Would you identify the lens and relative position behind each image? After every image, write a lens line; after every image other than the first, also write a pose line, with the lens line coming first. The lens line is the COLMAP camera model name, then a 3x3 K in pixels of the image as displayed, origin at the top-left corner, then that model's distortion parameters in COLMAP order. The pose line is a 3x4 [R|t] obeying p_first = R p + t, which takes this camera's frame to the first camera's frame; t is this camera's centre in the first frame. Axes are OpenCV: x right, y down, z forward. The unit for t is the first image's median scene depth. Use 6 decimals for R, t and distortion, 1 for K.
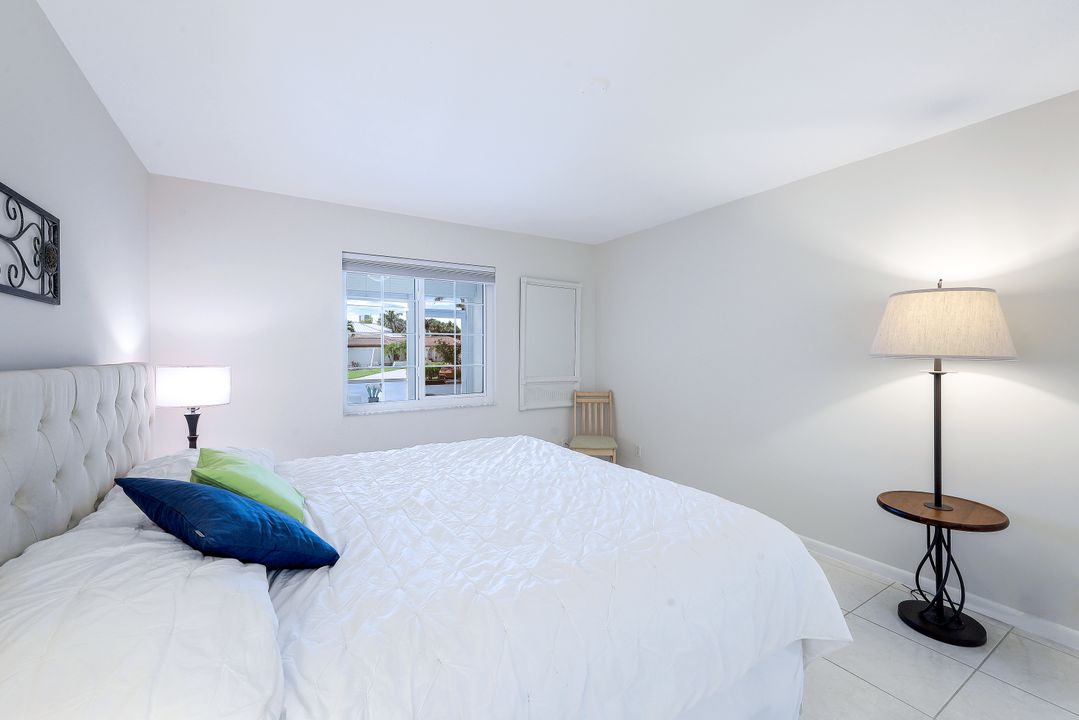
lens RADIAL K [[440.1, 0, 539.8], [0, 440.1, 350.8], [0, 0, 1]] dist [0.000109, -0.000021]
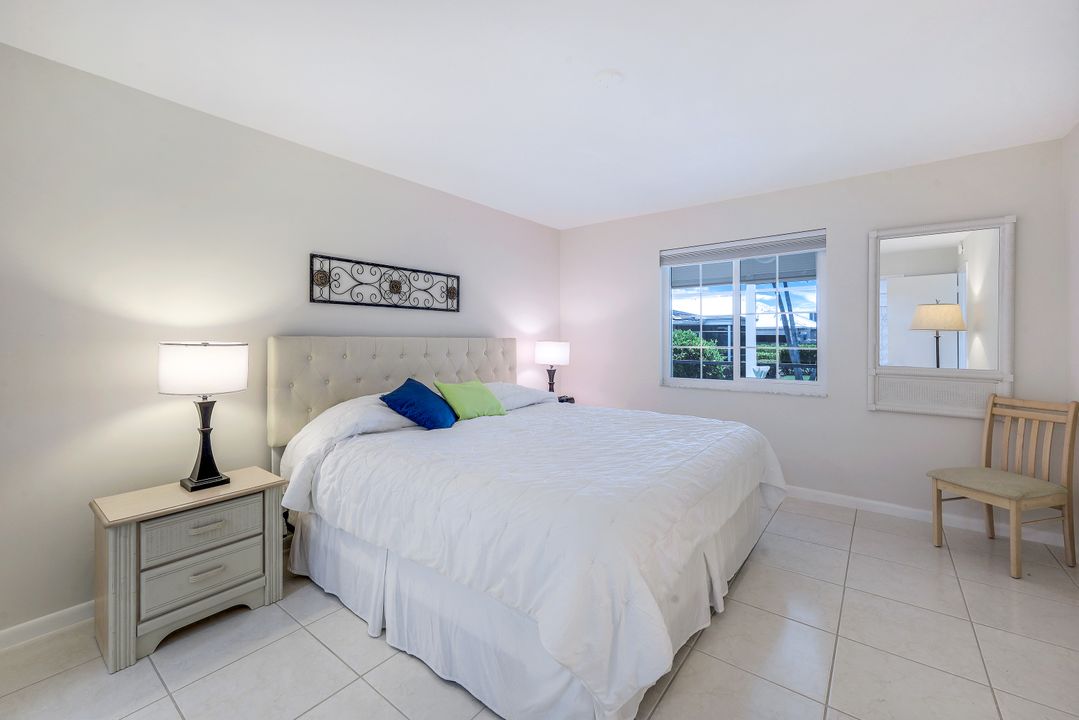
lens RADIAL K [[440.1, 0, 539.8], [0, 440.1, 350.8], [0, 0, 1]] dist [0.000109, -0.000021]
pose [[0.352261, 0.027585, -0.935495, 0.772474], [0.001102, 0.999553, 0.029889, 0.018934], [0.935901, -0.011560, 0.352073, 0.347775]]
